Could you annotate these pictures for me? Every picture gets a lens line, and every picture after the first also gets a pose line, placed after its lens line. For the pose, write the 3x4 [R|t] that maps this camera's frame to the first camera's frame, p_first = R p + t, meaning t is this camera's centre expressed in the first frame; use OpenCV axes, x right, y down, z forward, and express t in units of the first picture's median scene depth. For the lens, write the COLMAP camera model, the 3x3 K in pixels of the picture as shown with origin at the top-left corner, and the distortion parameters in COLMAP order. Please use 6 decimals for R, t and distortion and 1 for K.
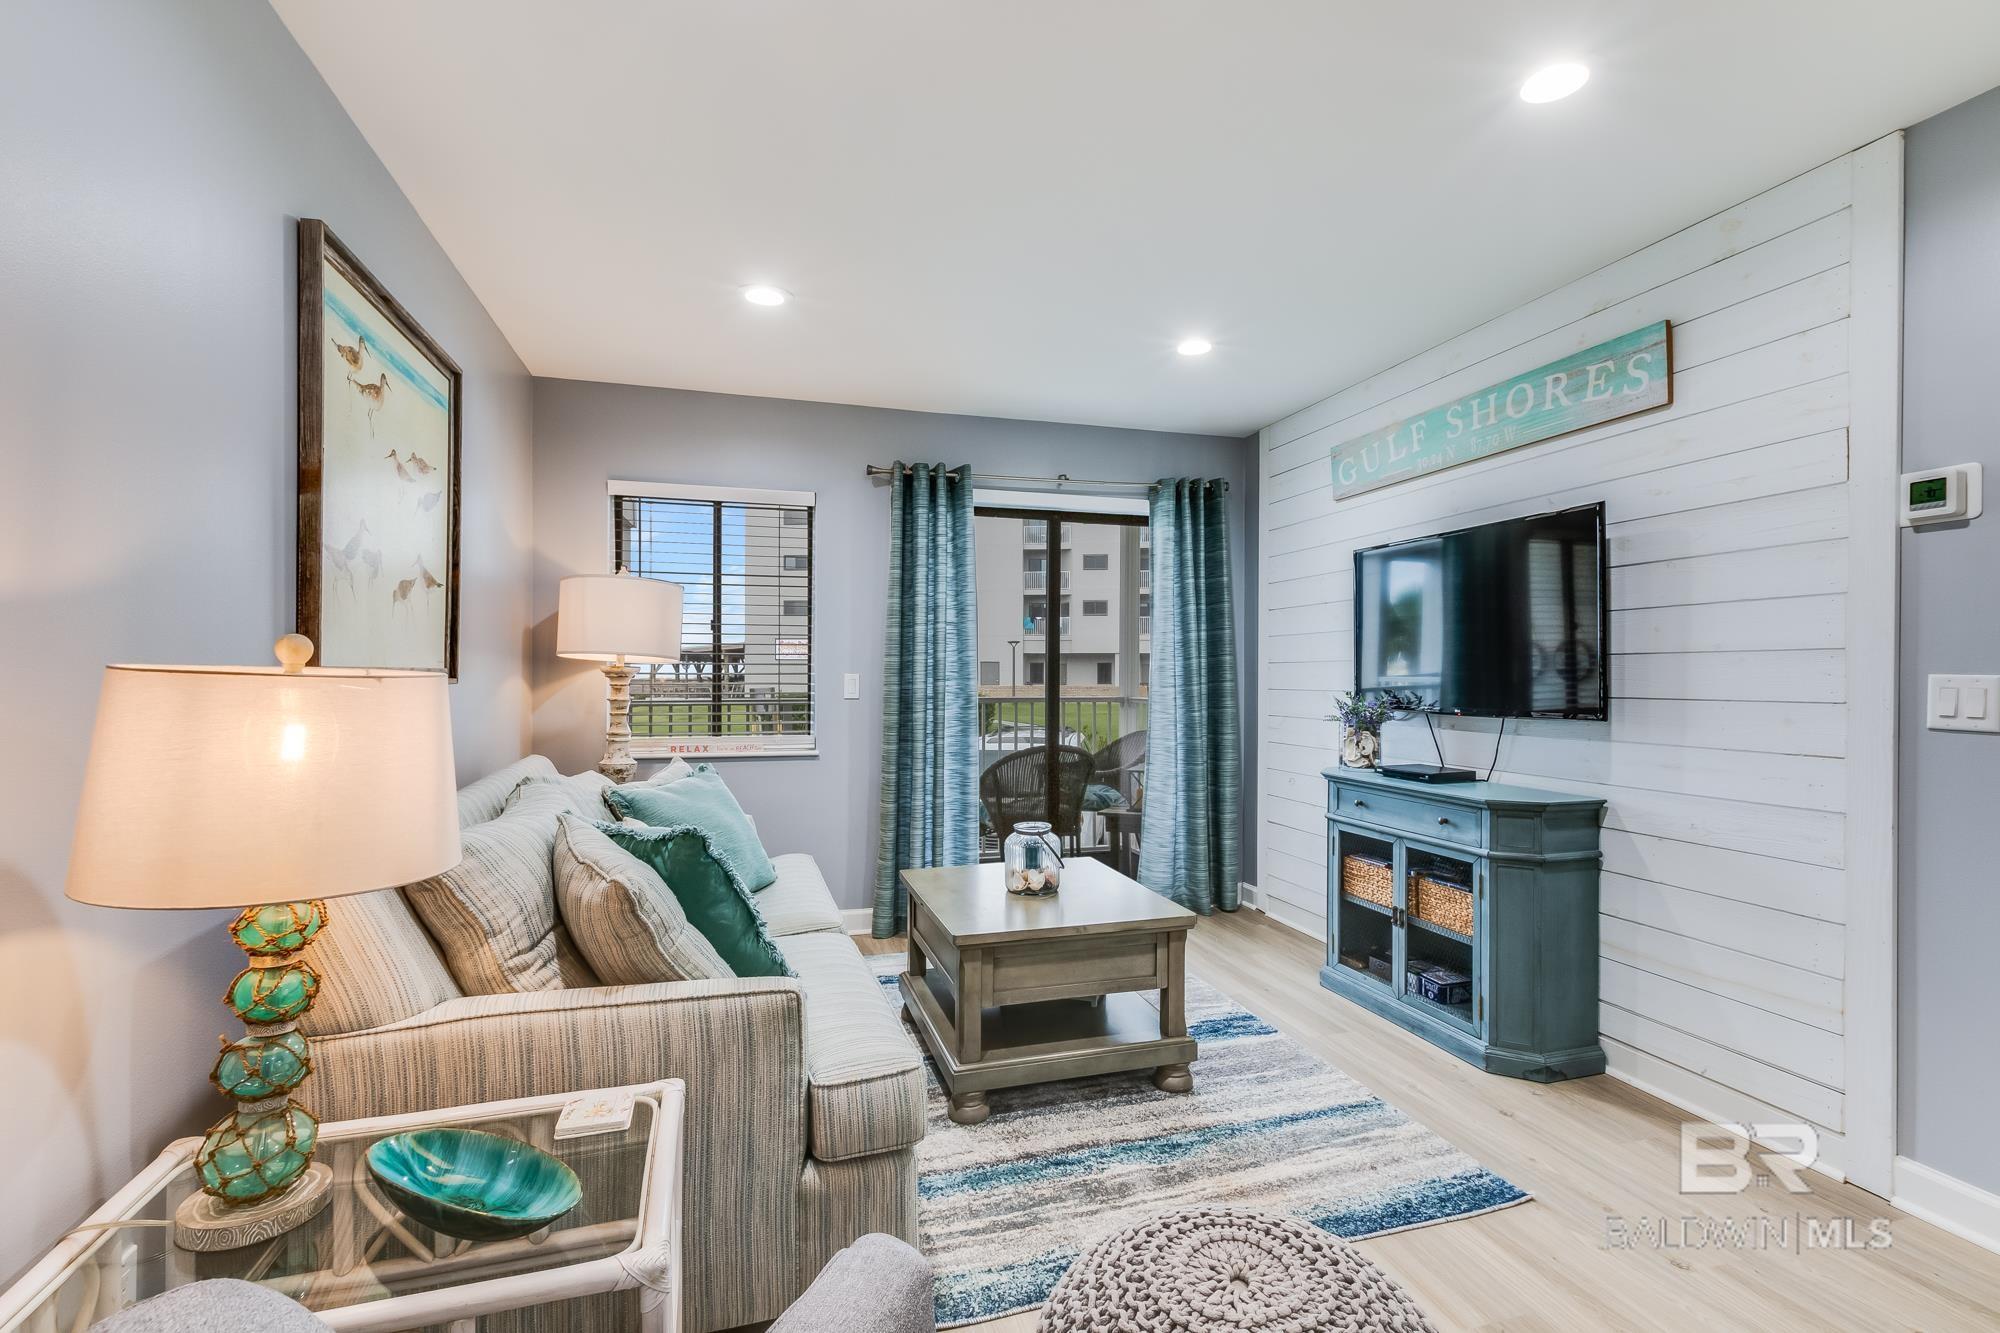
lens RADIAL K [[903.9, 0, 1007.6], [0, 903.9, 669.5], [0, 0, 1]] dist [0.006494, -0.001777]
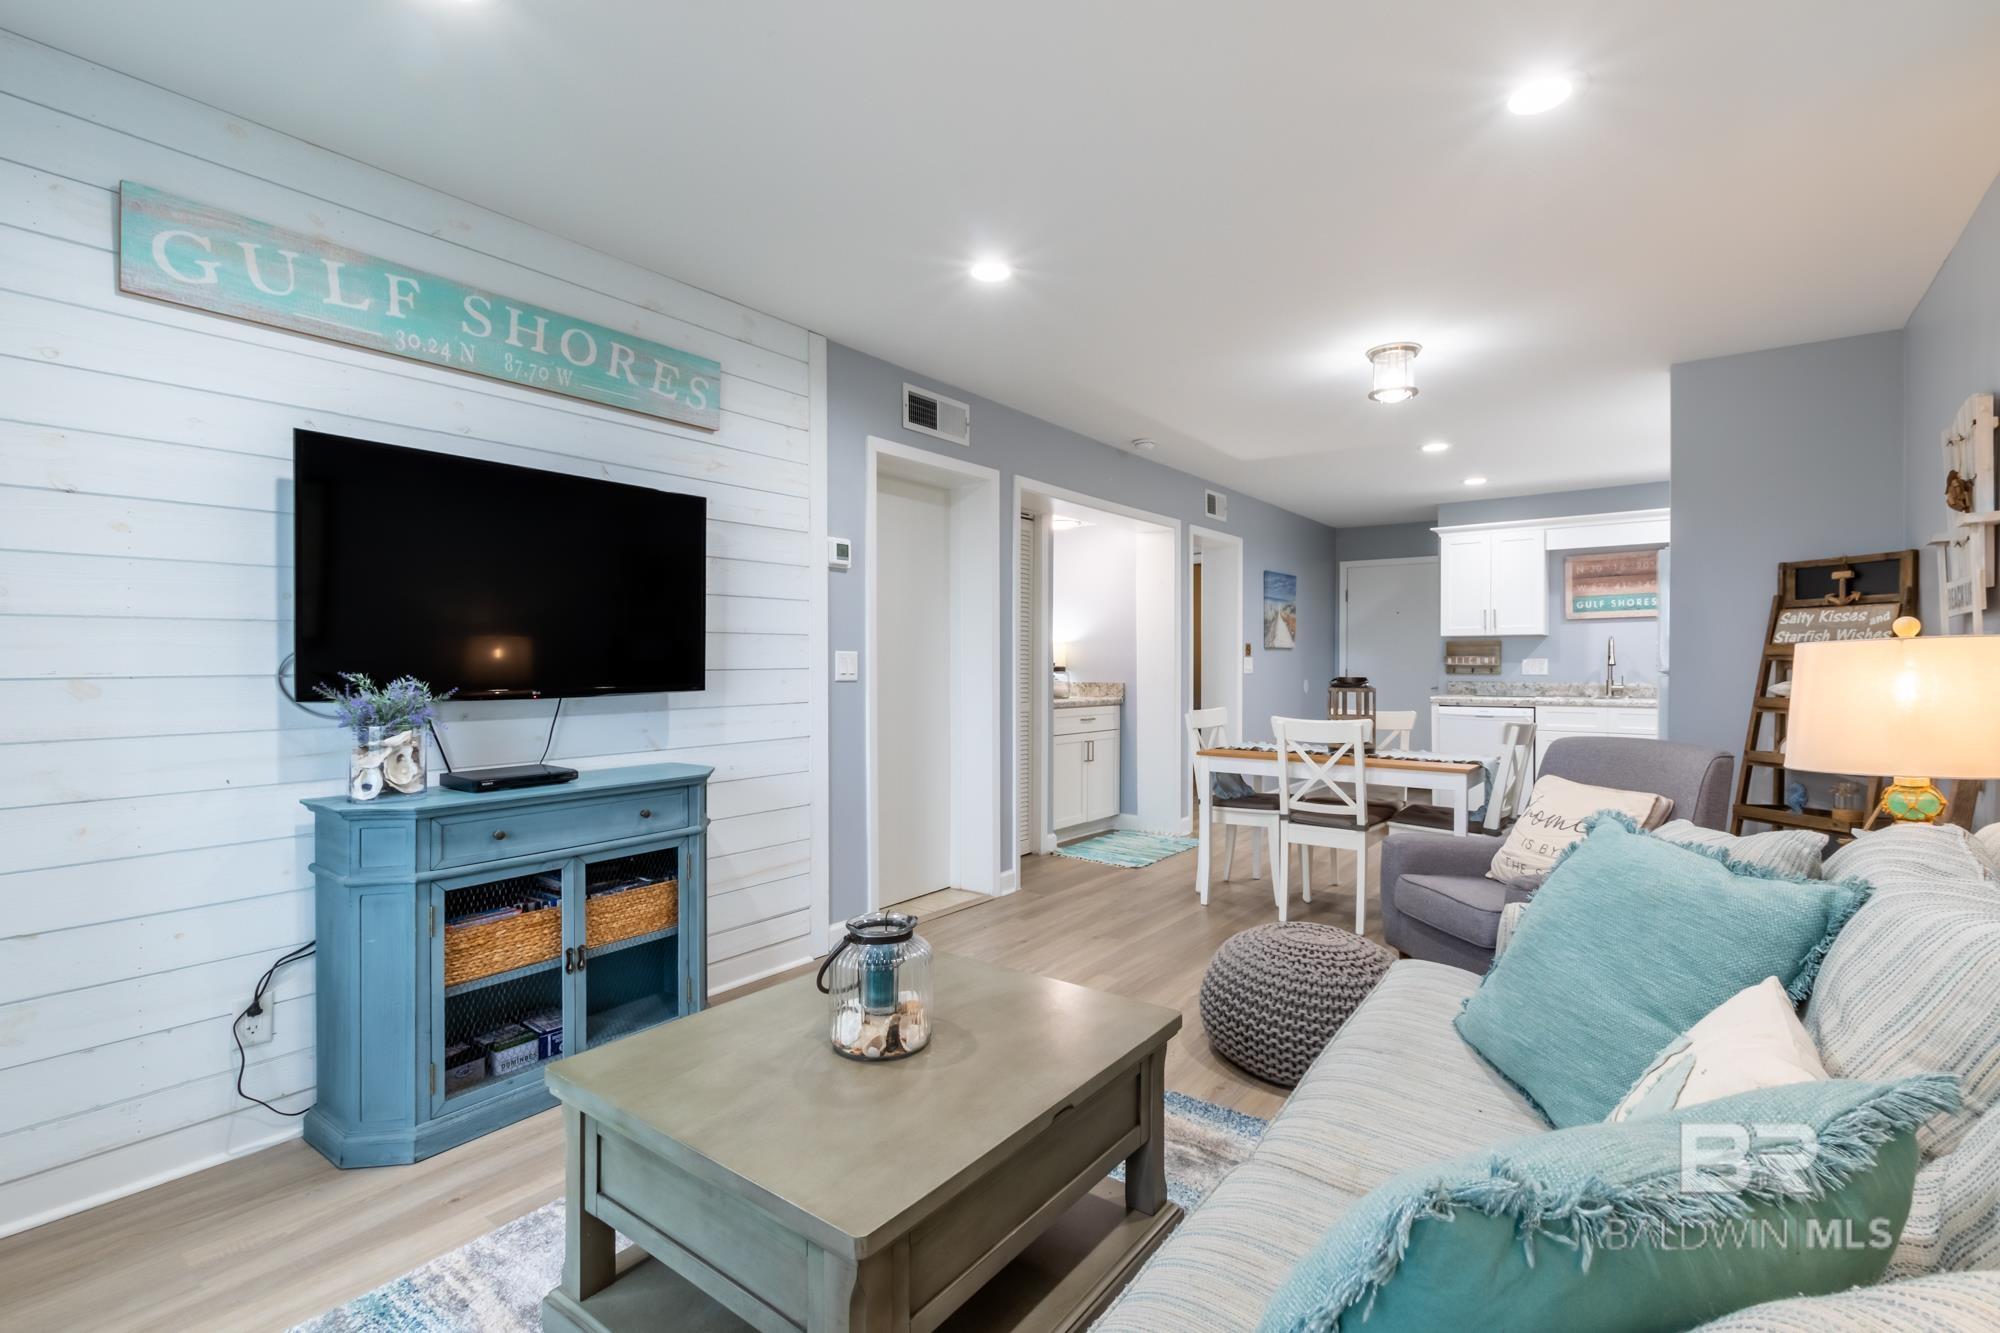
lens RADIAL K [[903.9, 0, 1021.5], [0, 903.9, 667.3], [0, 0, 1]] dist [0.006494, -0.001777]
pose [[-0.603594, -0.007420, 0.797257, -0.405059], [-0.004971, 0.999972, 0.005544, 0.016001], [-0.797276, -0.000617, -0.603614, 1.126216]]
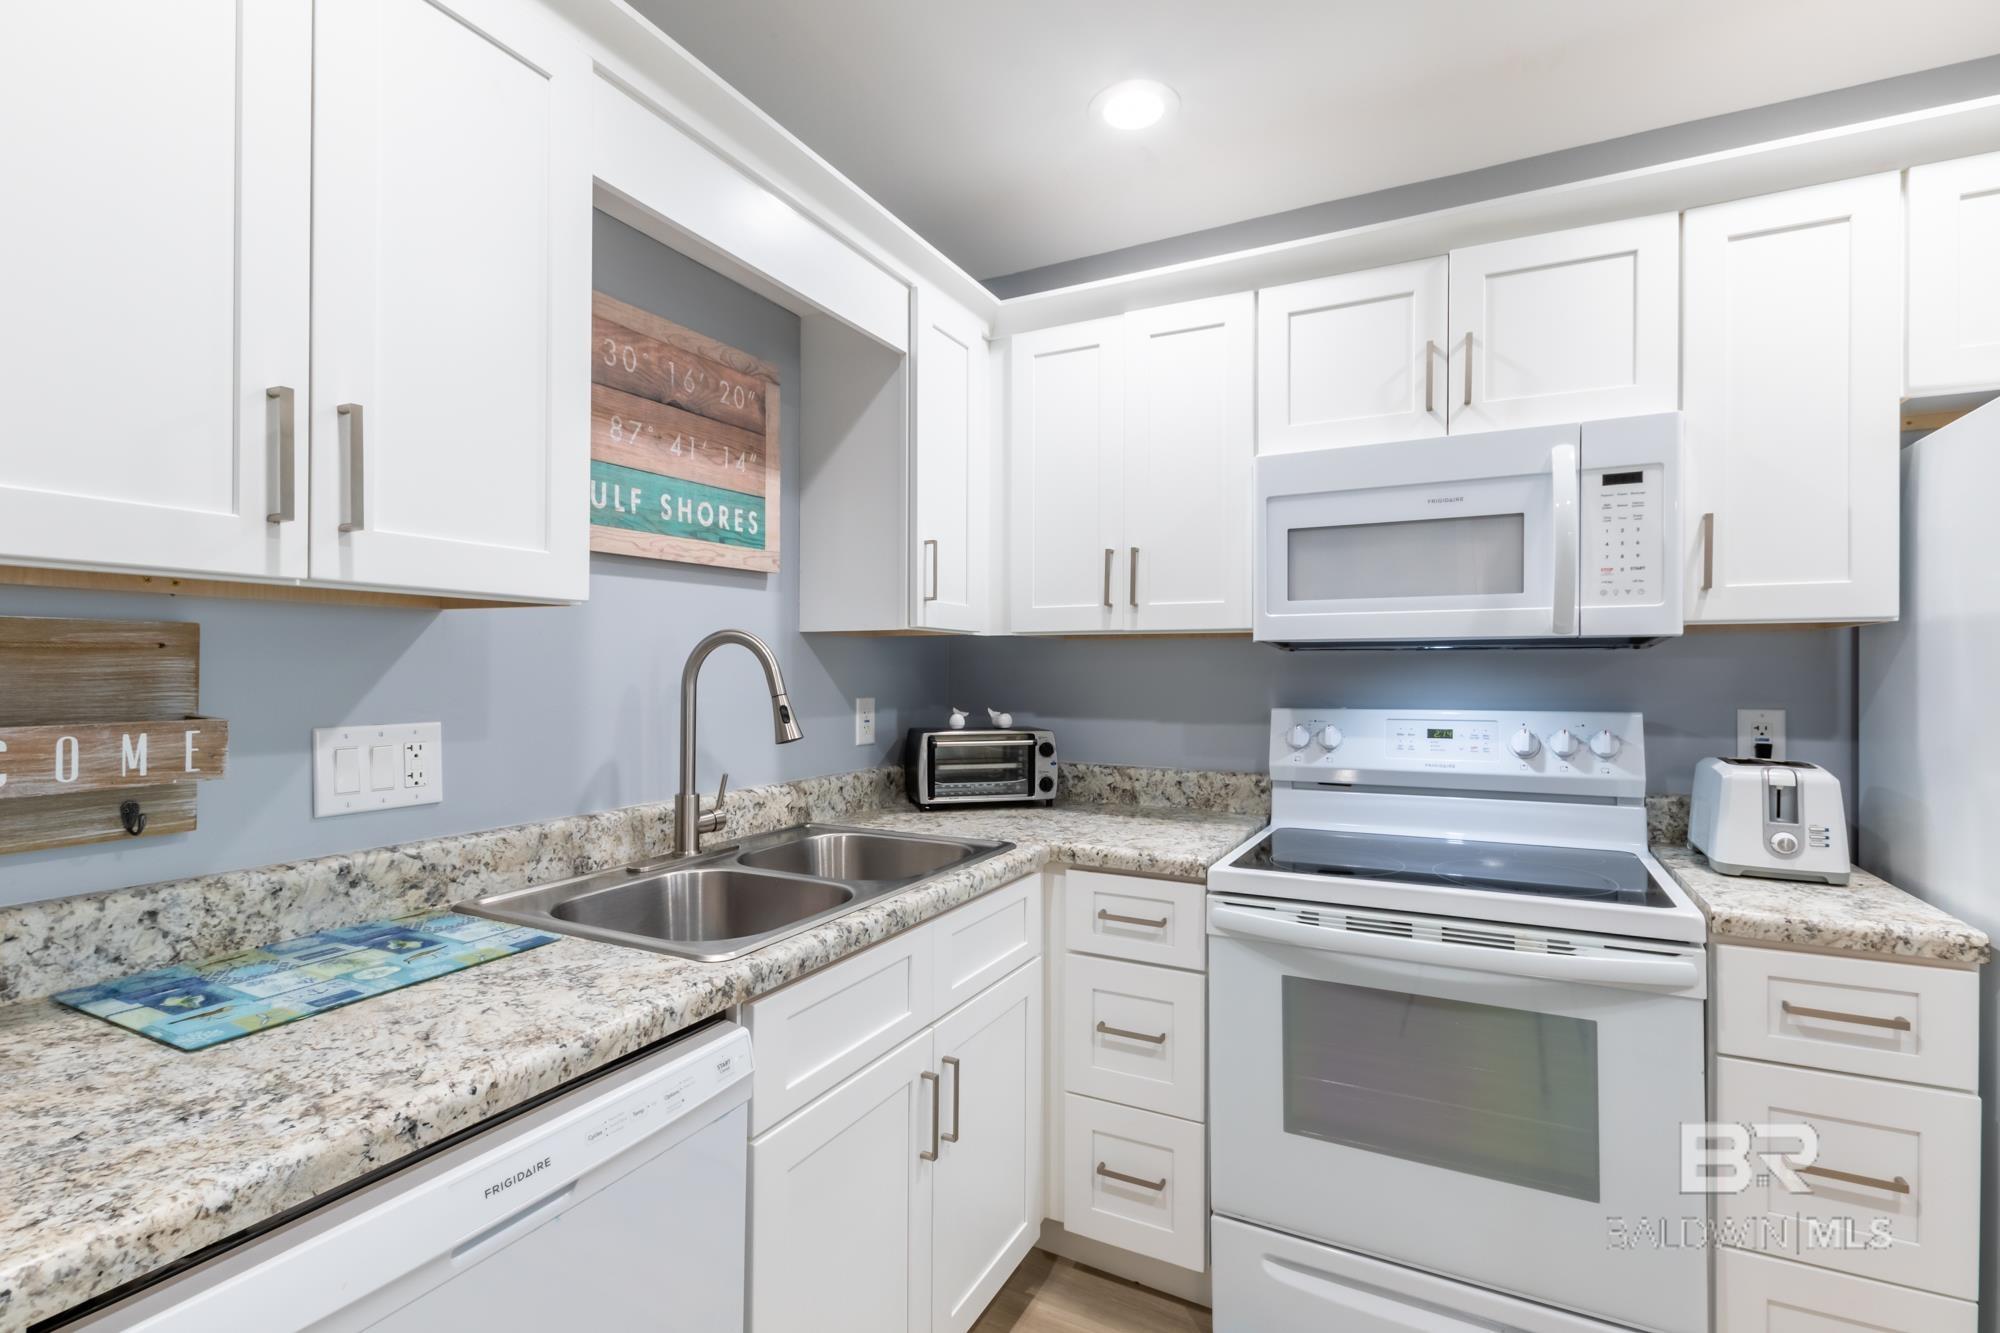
lens RADIAL K [[903.9, 0, 1004.8], [0, 903.9, 671.4], [0, 0, 1]] dist [0.006494, -0.001777]
pose [[-0.686940, -0.003607, -0.726705, 0.681375], [-0.002950, 0.999993, -0.002176, -0.023173], [0.726708, 0.000649, -0.686946, -0.651424]]
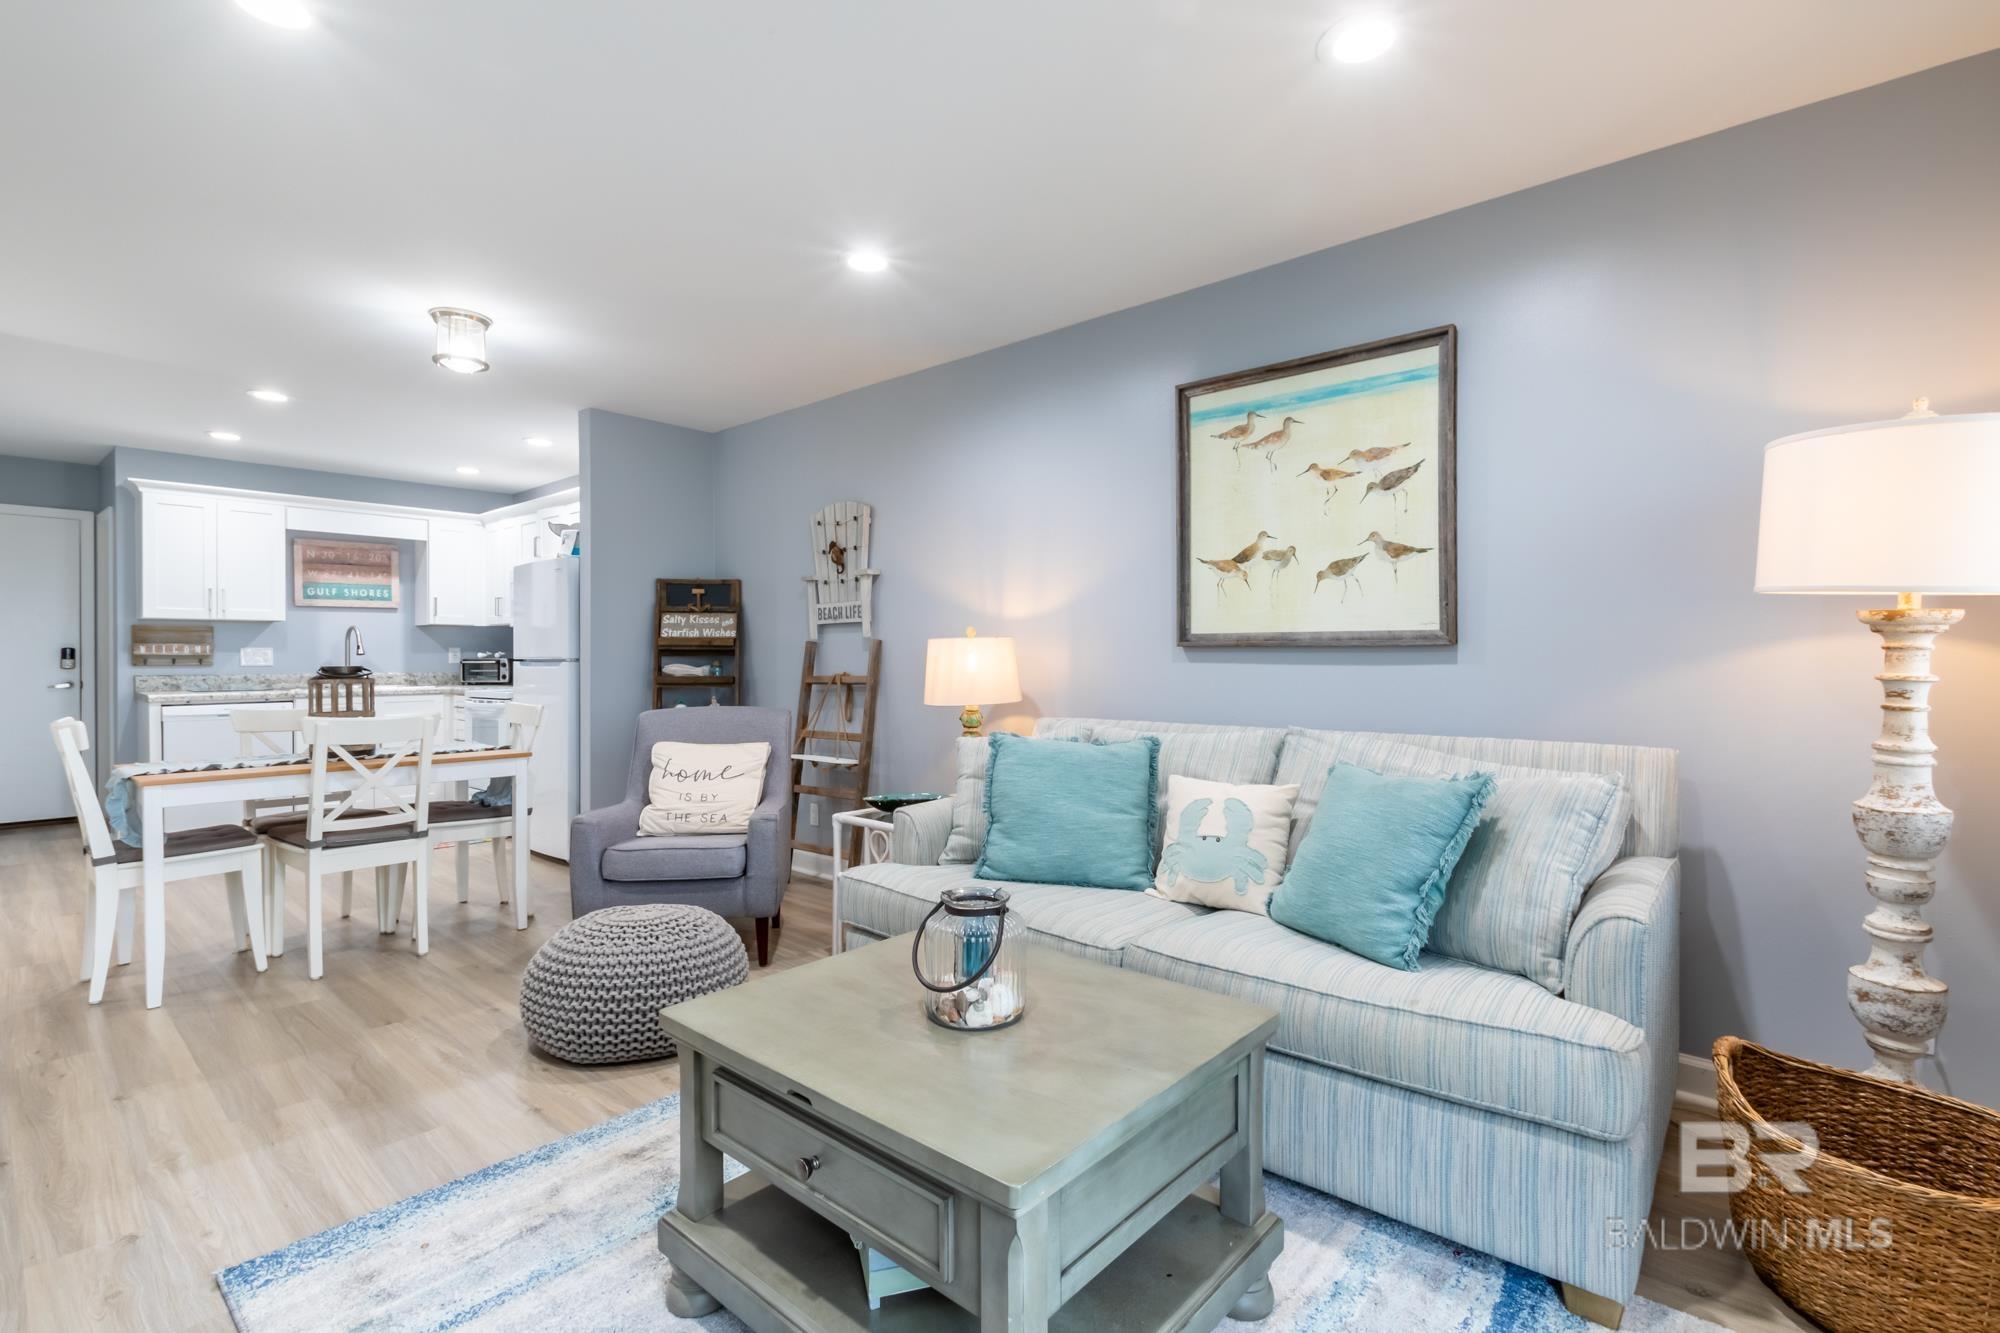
lens RADIAL K [[903.9, 0, 1002.5], [0, 903.9, 665.1], [0, 0, 1]] dist [0.006494, -0.001777]
pose [[-0.840829, 0.004273, -0.541283, 0.286971], [0.000763, 0.999977, 0.006709, 0.026598], [0.541300, 0.005228, -0.840813, 1.325997]]
